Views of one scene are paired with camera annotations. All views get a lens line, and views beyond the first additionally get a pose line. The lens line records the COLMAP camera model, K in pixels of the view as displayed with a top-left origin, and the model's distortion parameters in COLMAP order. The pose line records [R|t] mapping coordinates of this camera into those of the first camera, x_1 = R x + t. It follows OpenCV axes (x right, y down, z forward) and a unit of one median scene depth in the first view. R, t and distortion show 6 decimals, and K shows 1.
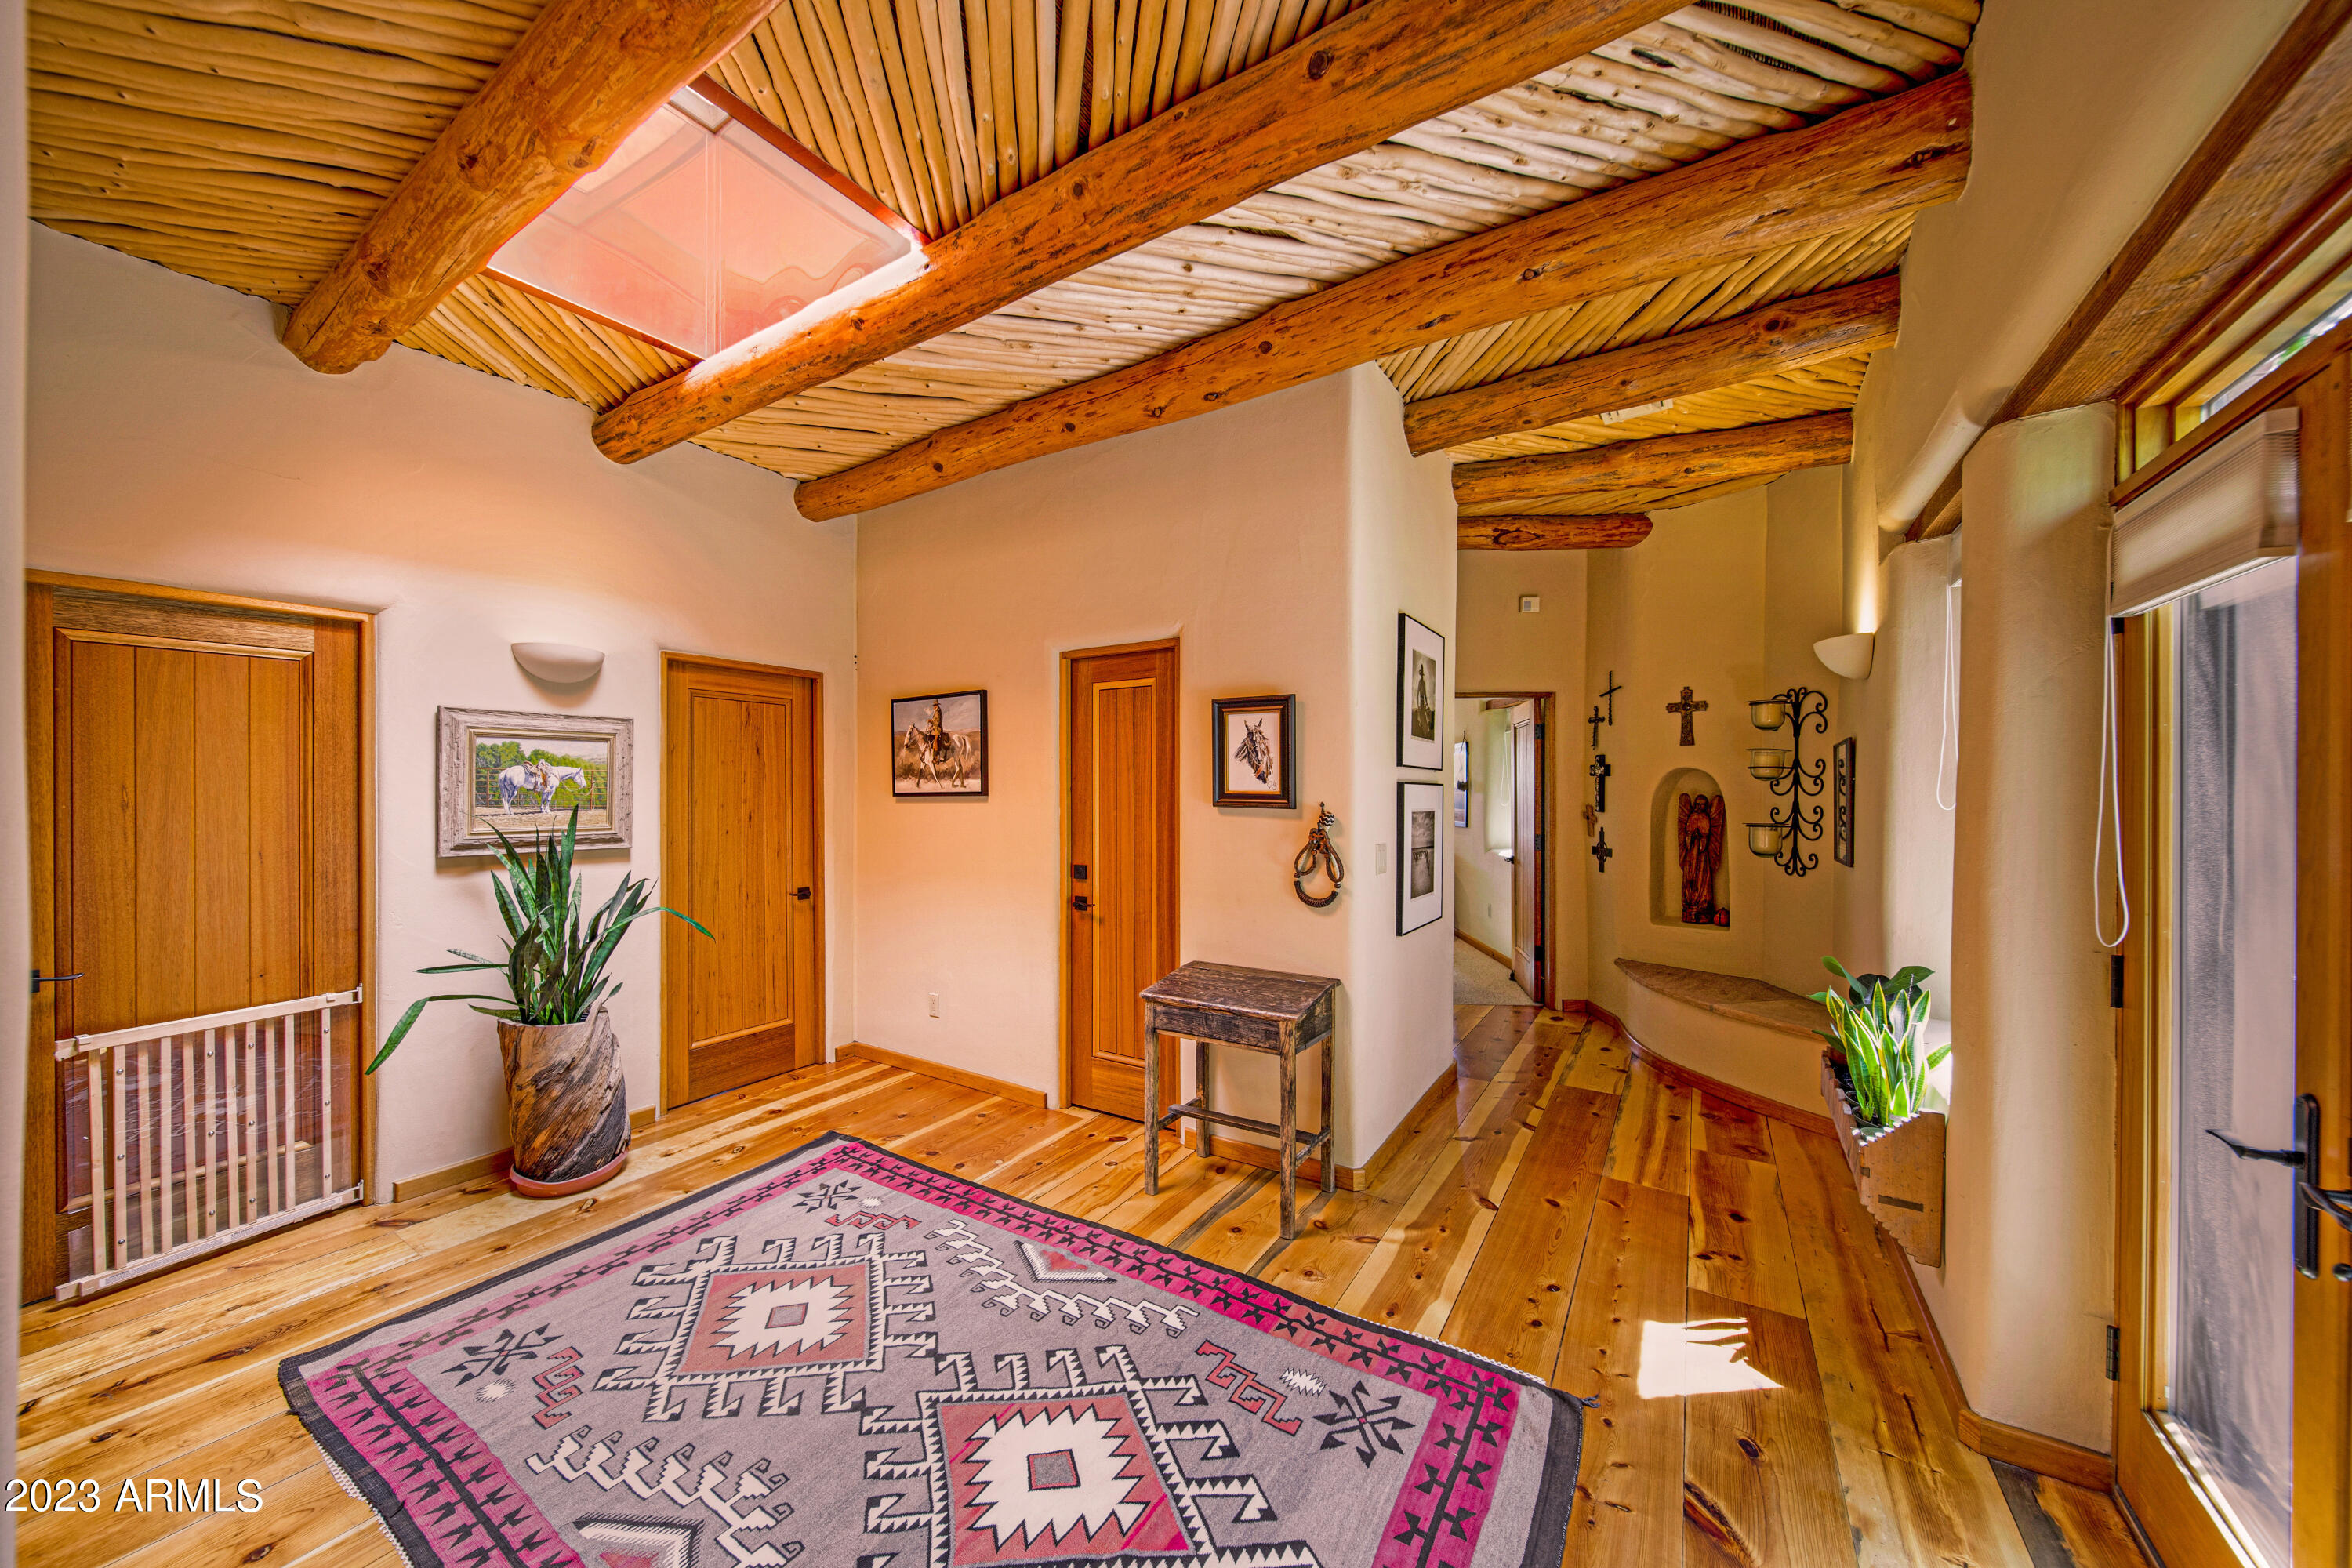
lens RADIAL K [[856.6, 0, 1171.6], [0, 856.6, 796.2], [0, 0, 1]] dist [-0.000257, -0.000314]
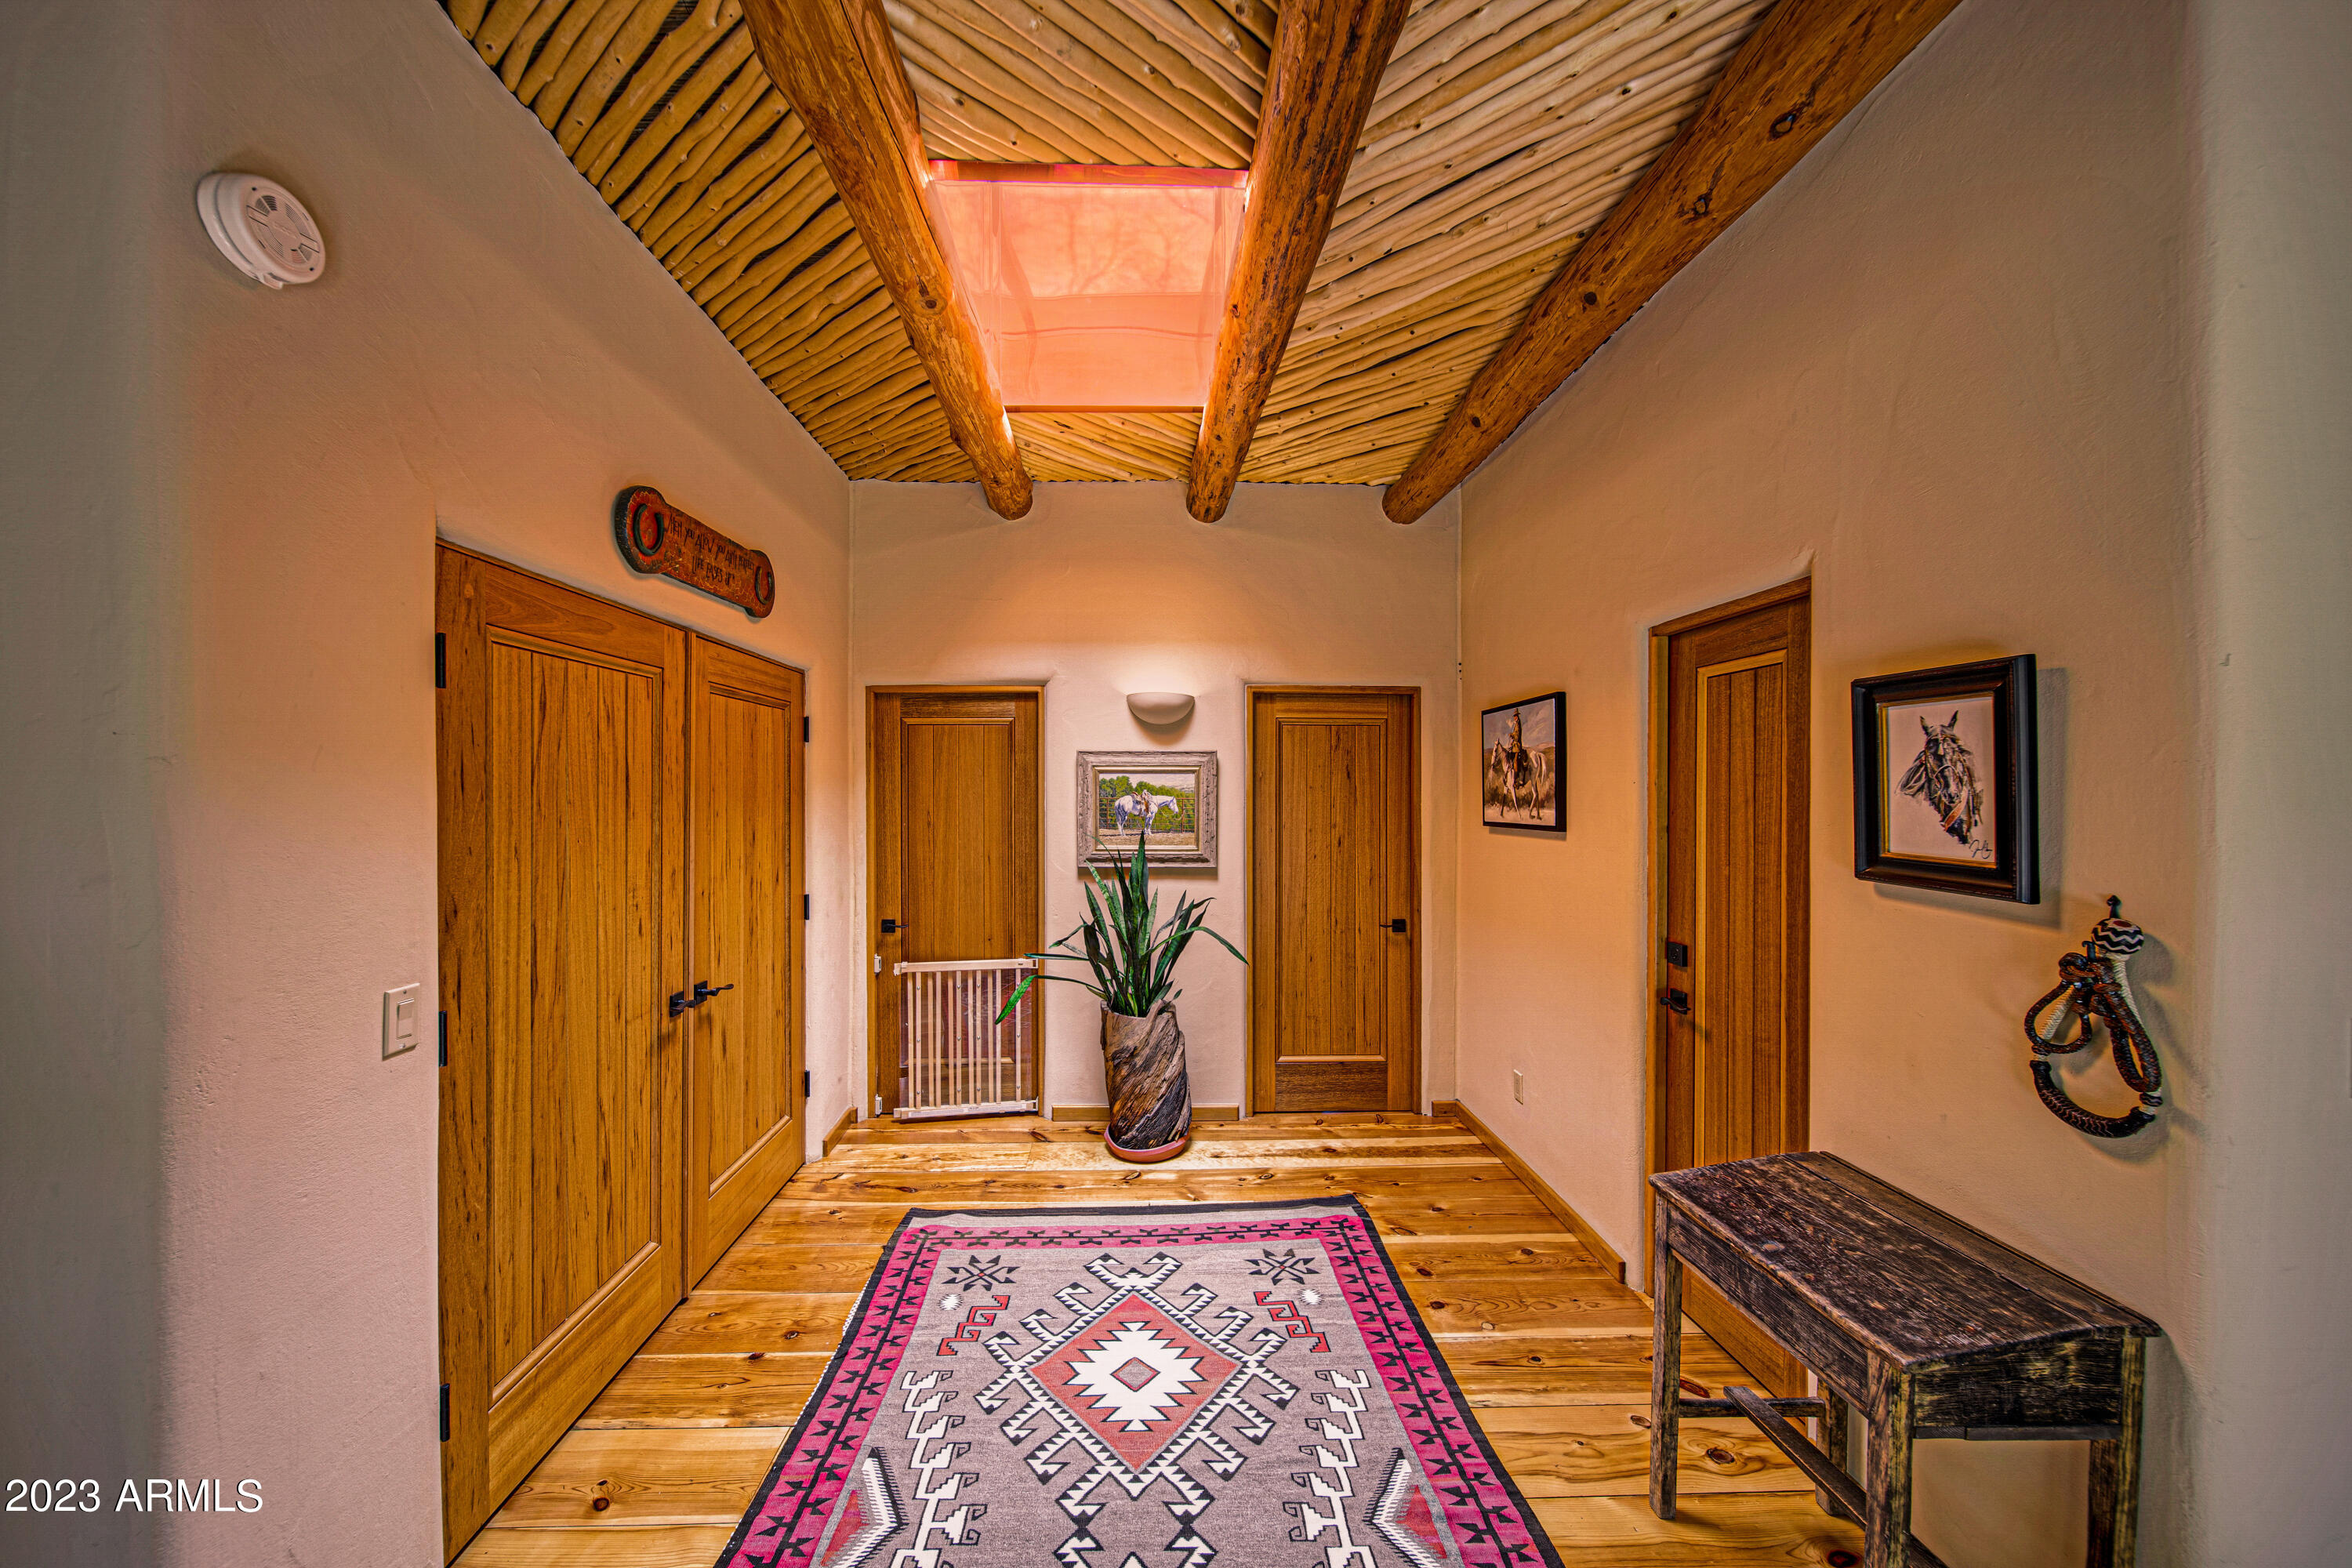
lens RADIAL K [[856.6, 0, 1171.6], [0, 856.6, 796.2], [0, 0, 1]] dist [-0.000257, -0.000314]
pose [[0.544919, 0.012186, -0.838400, 0.279370], [-0.009013, 0.999922, 0.008676, -0.043293], [0.838440, 0.002828, 0.544986, 0.366482]]
